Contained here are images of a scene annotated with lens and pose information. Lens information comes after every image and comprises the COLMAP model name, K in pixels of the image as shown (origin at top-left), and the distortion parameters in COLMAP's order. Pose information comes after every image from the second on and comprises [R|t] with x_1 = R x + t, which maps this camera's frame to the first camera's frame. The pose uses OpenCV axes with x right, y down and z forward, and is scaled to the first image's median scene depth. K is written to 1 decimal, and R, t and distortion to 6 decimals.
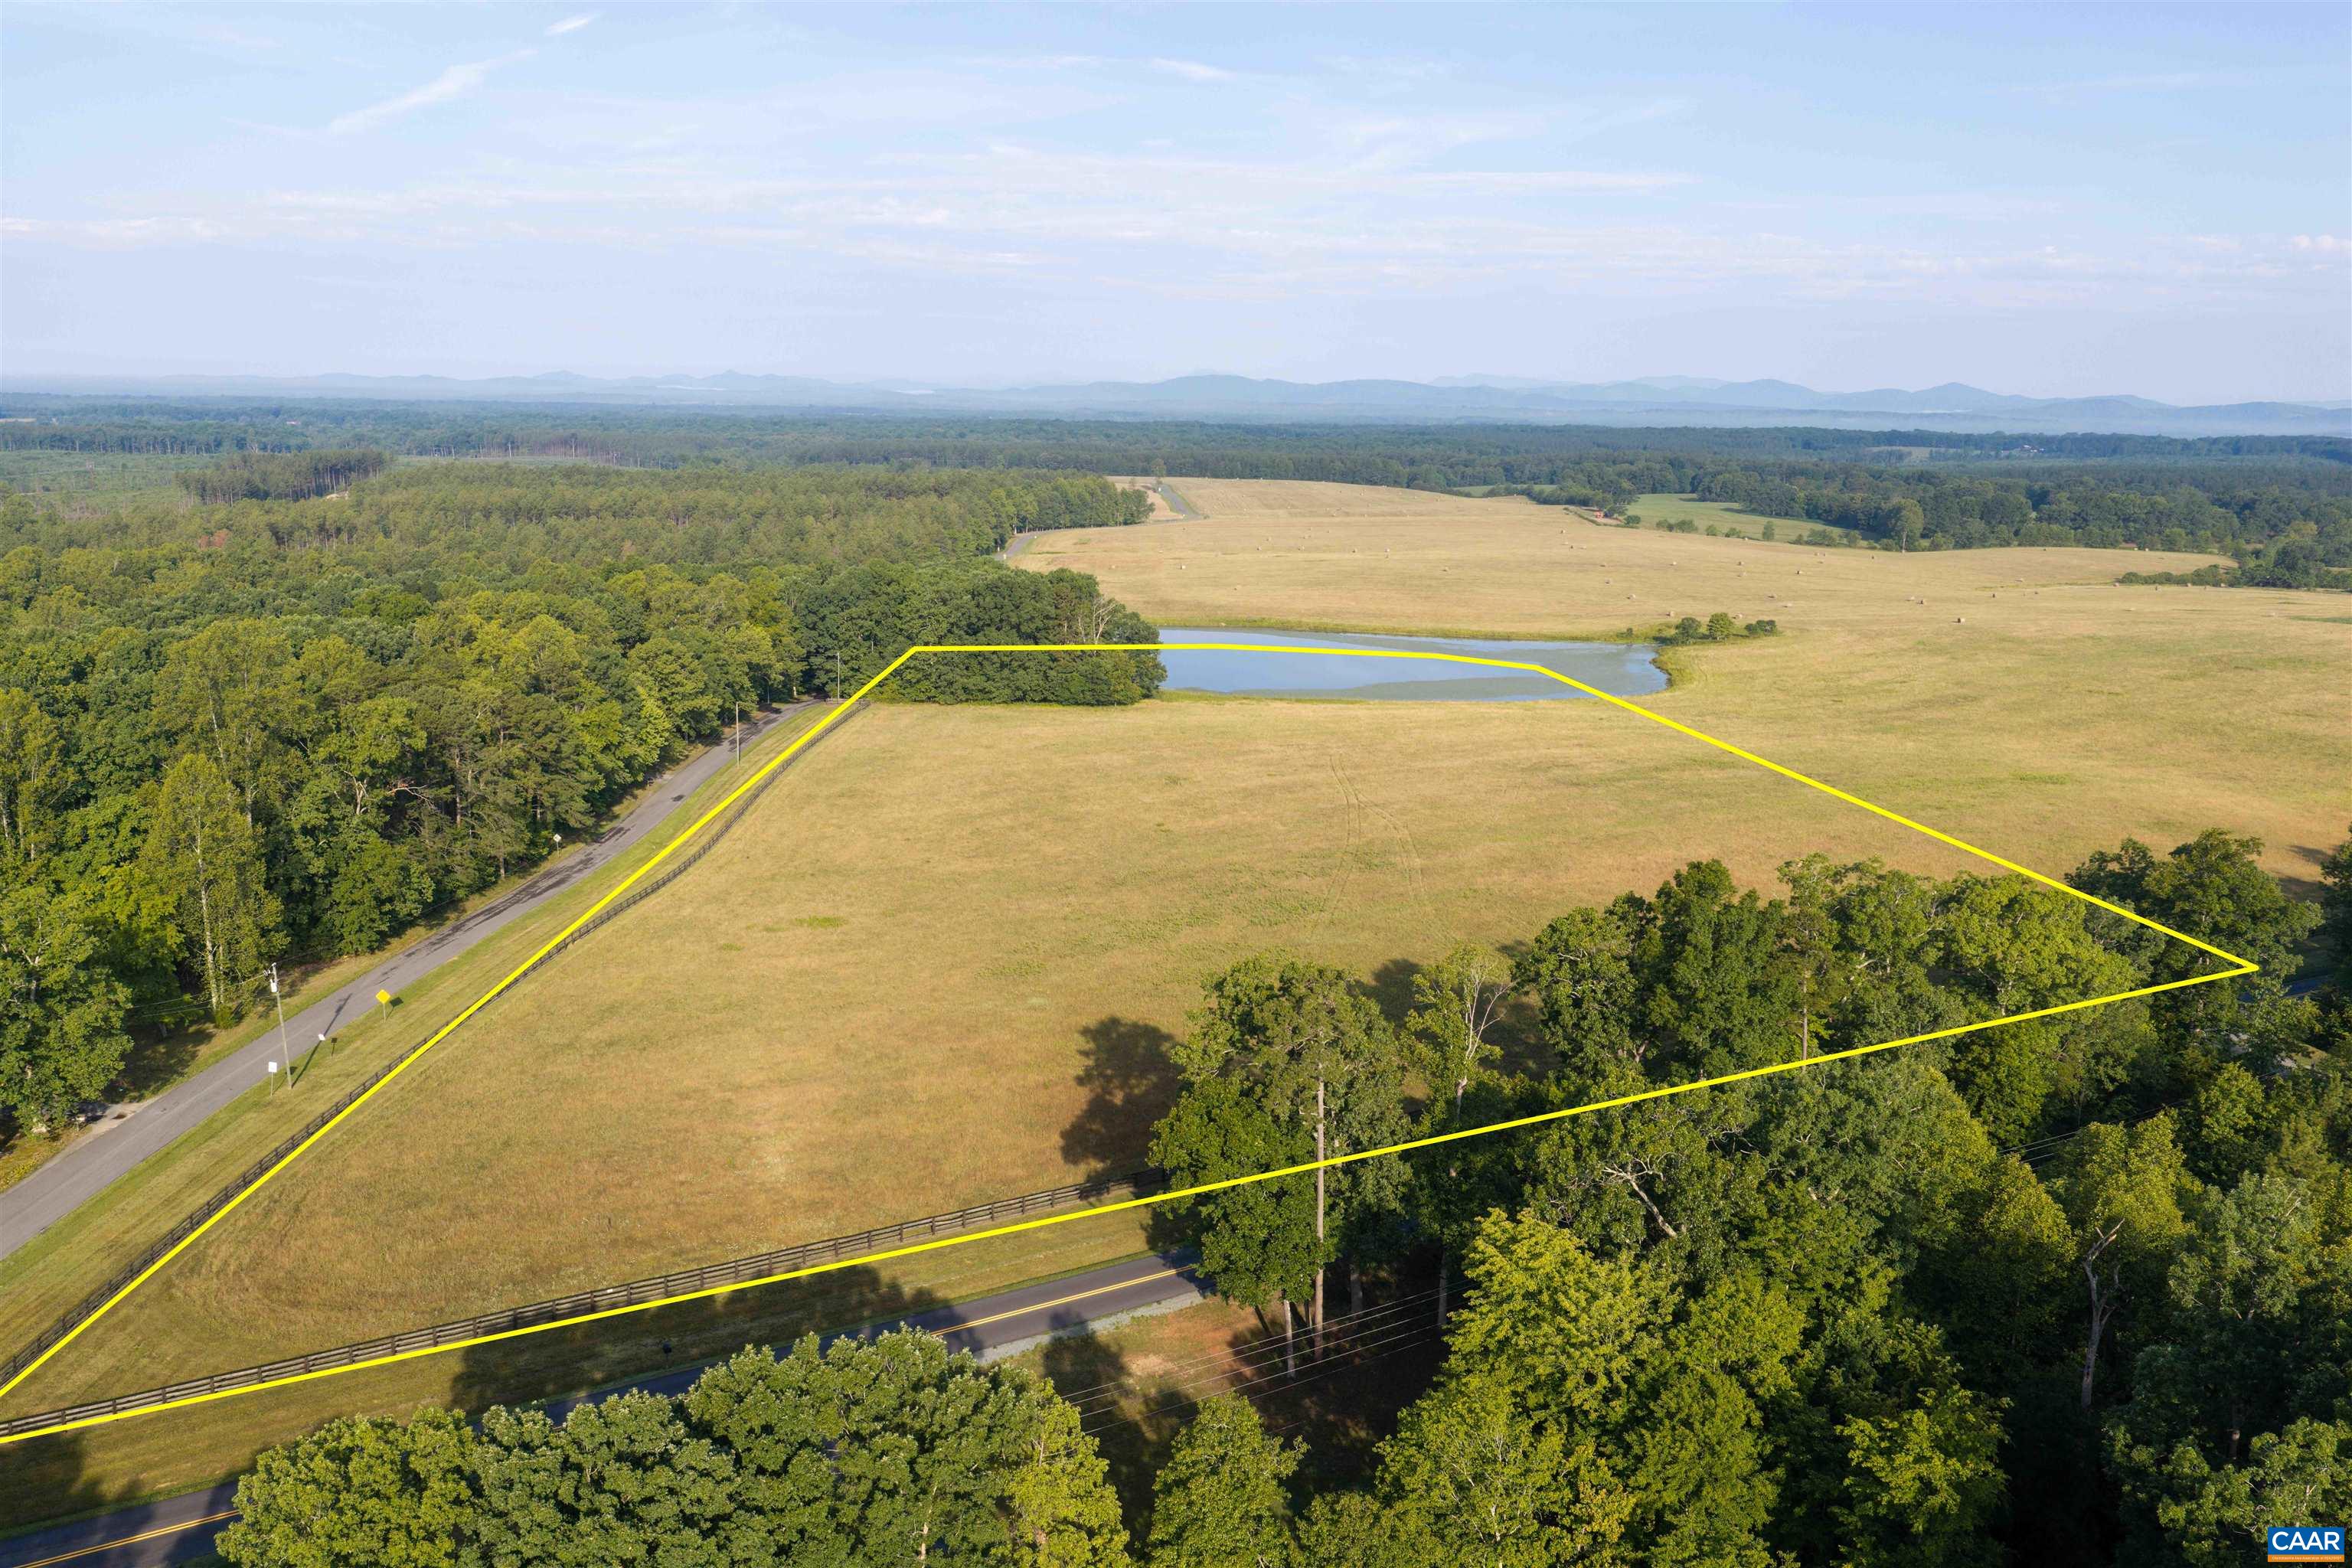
lens RADIAL K [[1939.1, 0, 1165.2], [0, 1939.1, 775.4], [0, 0, 1]] dist [0.016253, -0.044129]
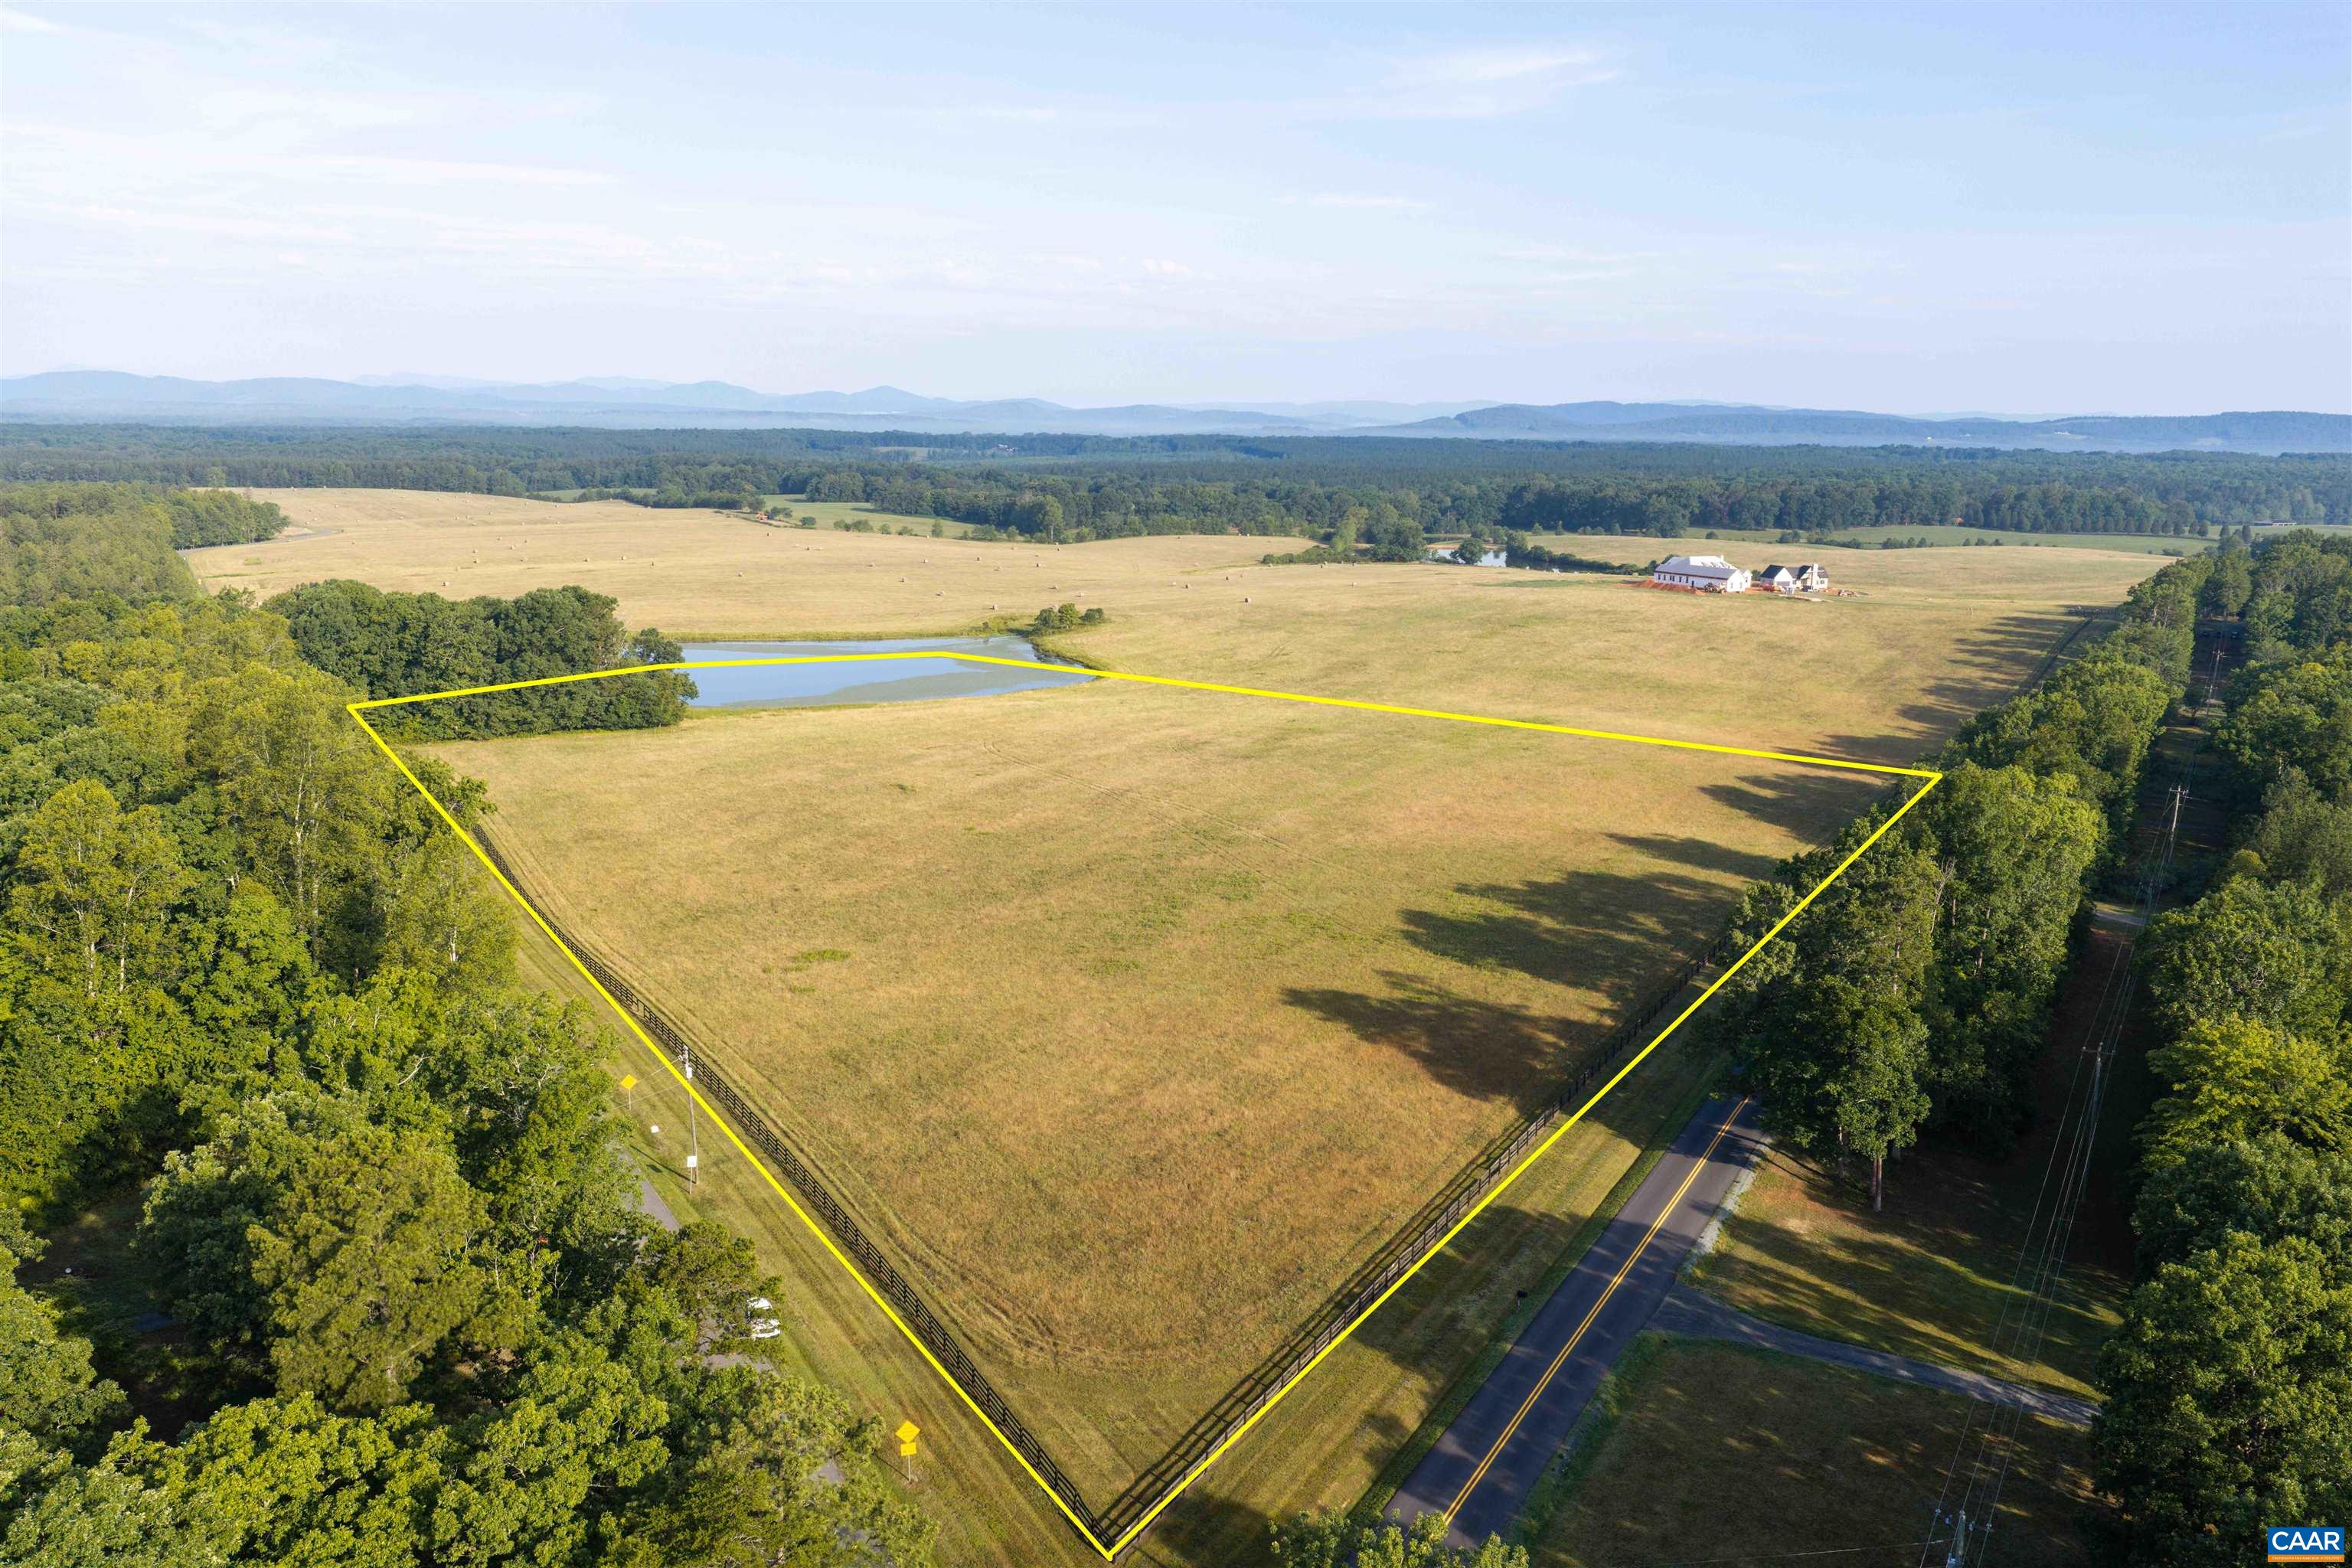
lens RADIAL K [[1939.1, 0, 1180.4], [0, 1939.1, 793.8], [0, 0, 1]] dist [0.016253, -0.044129]
pose [[0.863867, -0.096765, 0.494338, -0.444186], [0.092460, 0.995162, 0.033222, -0.017930], [-0.495161, 0.017007, 0.868635, 0.069580]]
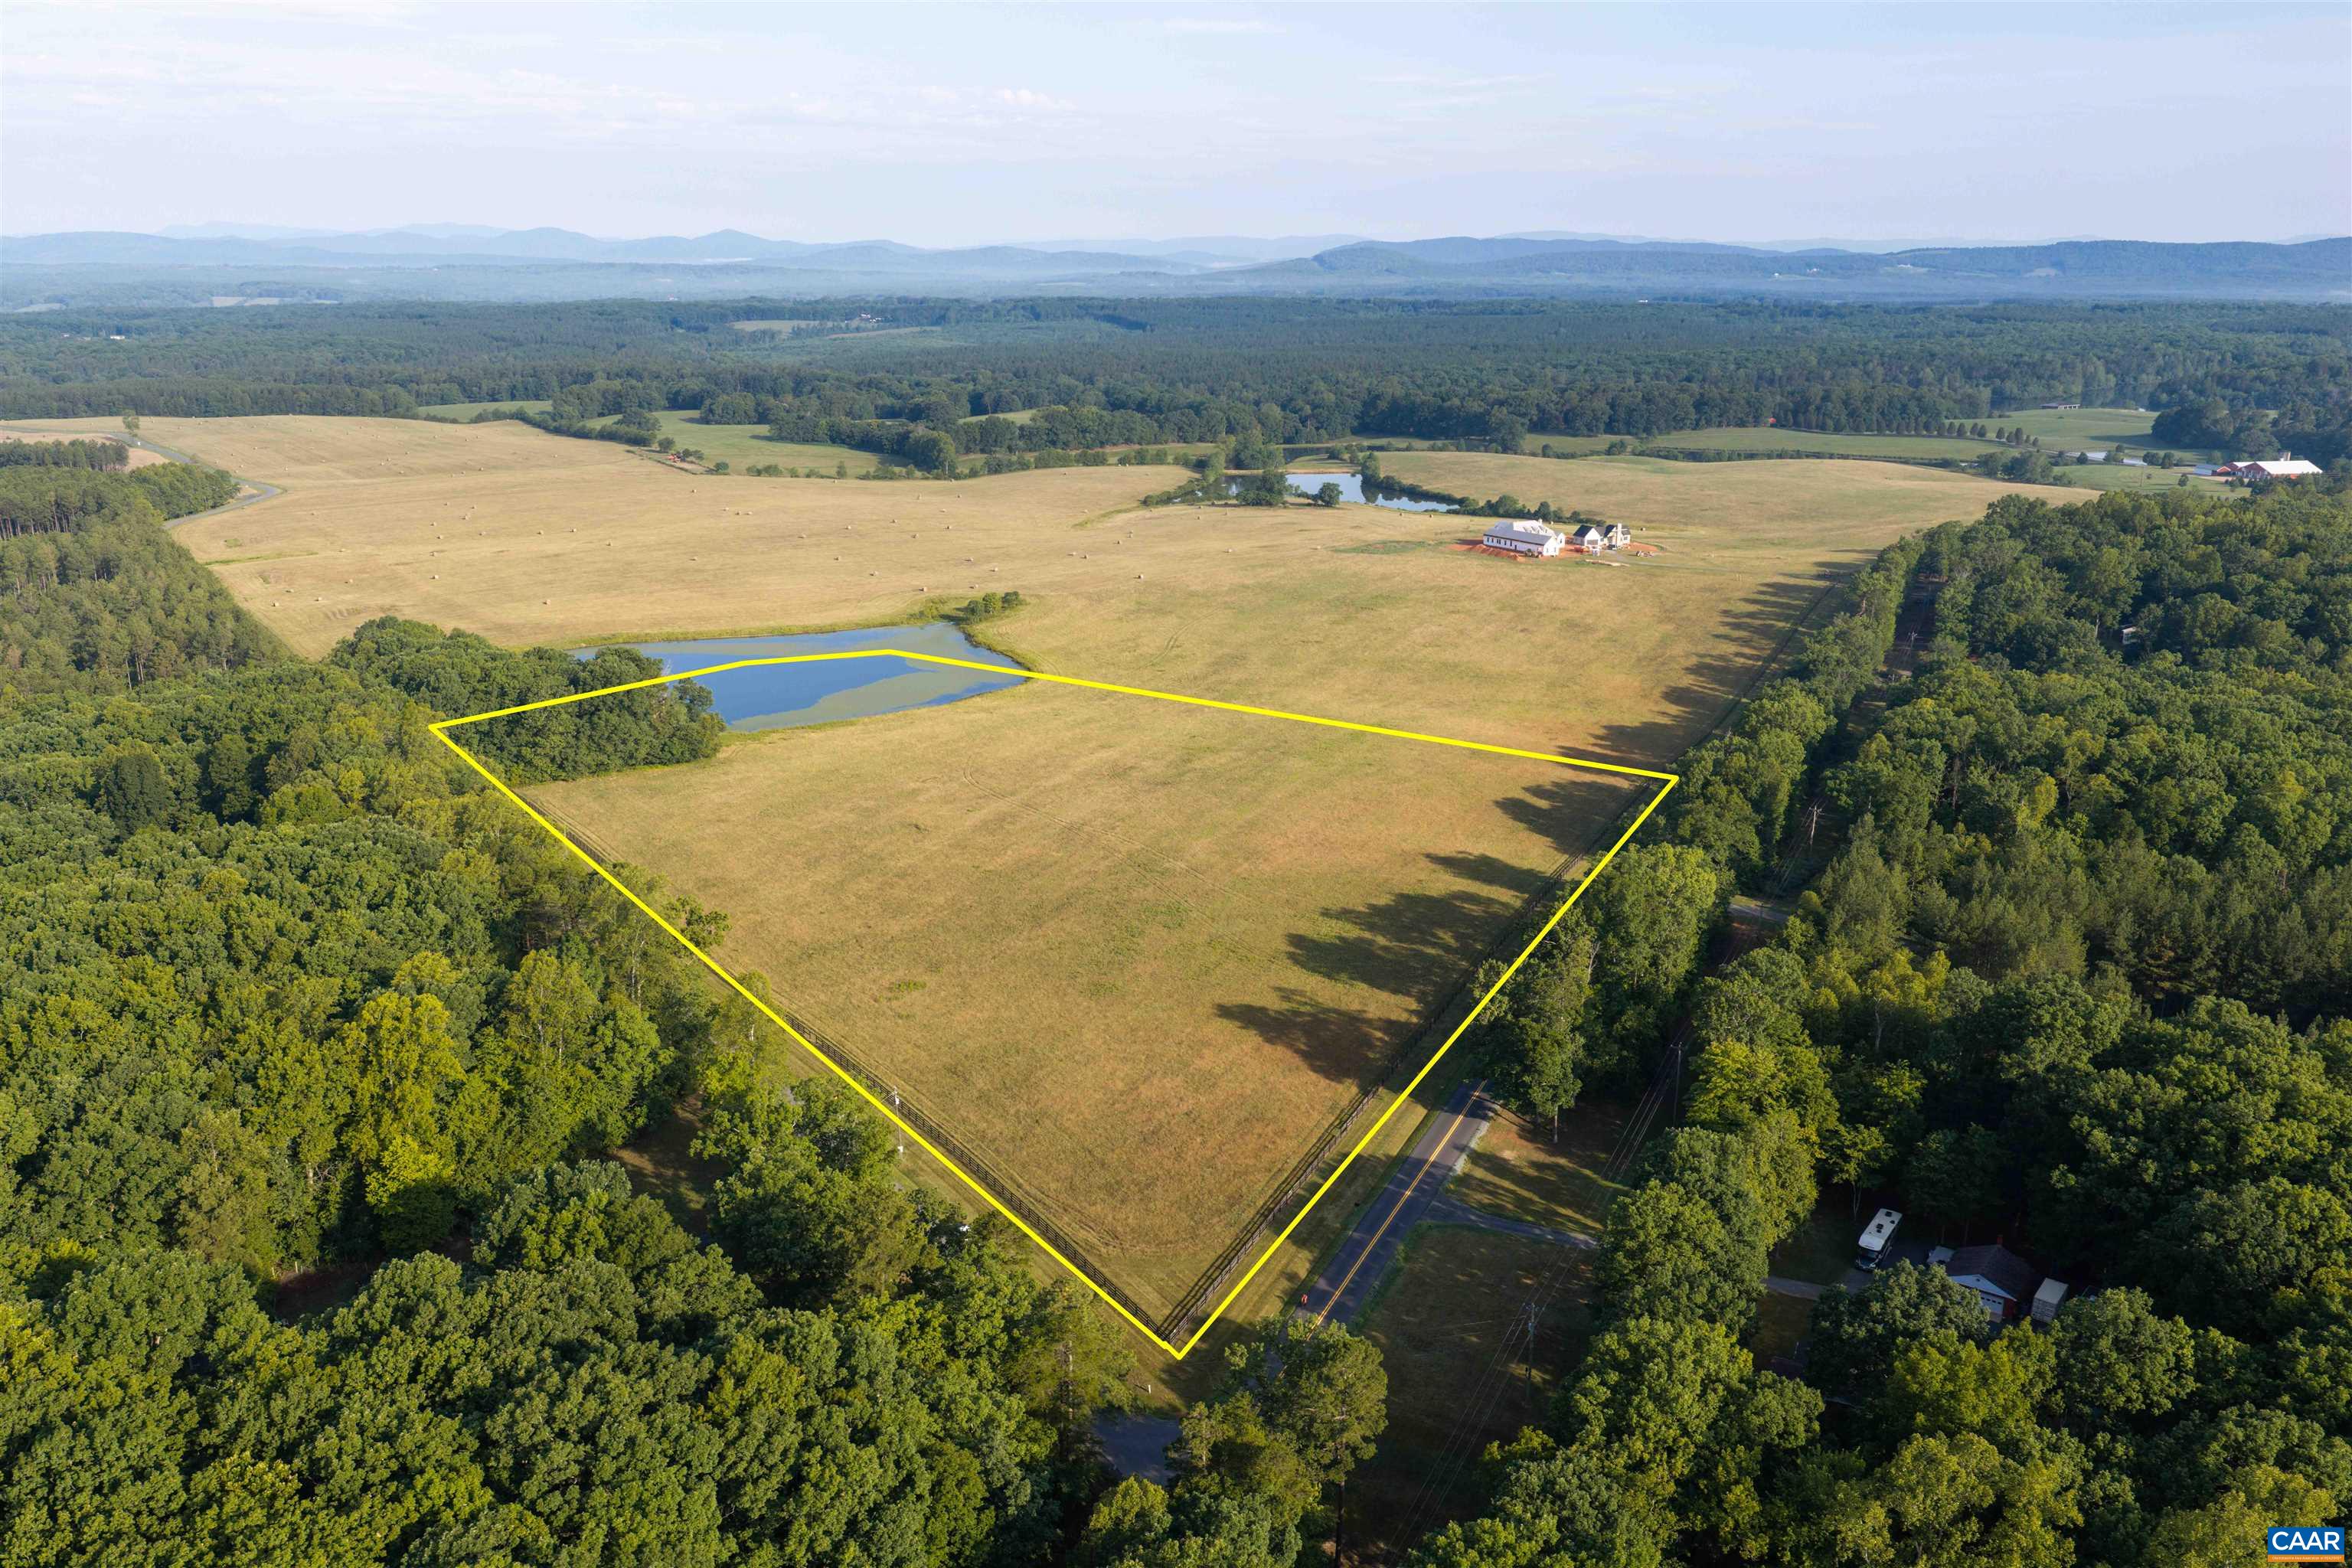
lens RADIAL K [[1939.1, 0, 1182.3], [0, 1939.1, 777.5], [0, 0, 1]] dist [0.016253, -0.044129]
pose [[0.824499, -0.160043, 0.542759, -0.701598], [0.118523, 0.986738, 0.110912, -0.196719], [-0.553312, -0.027118, 0.832533, -0.296289]]
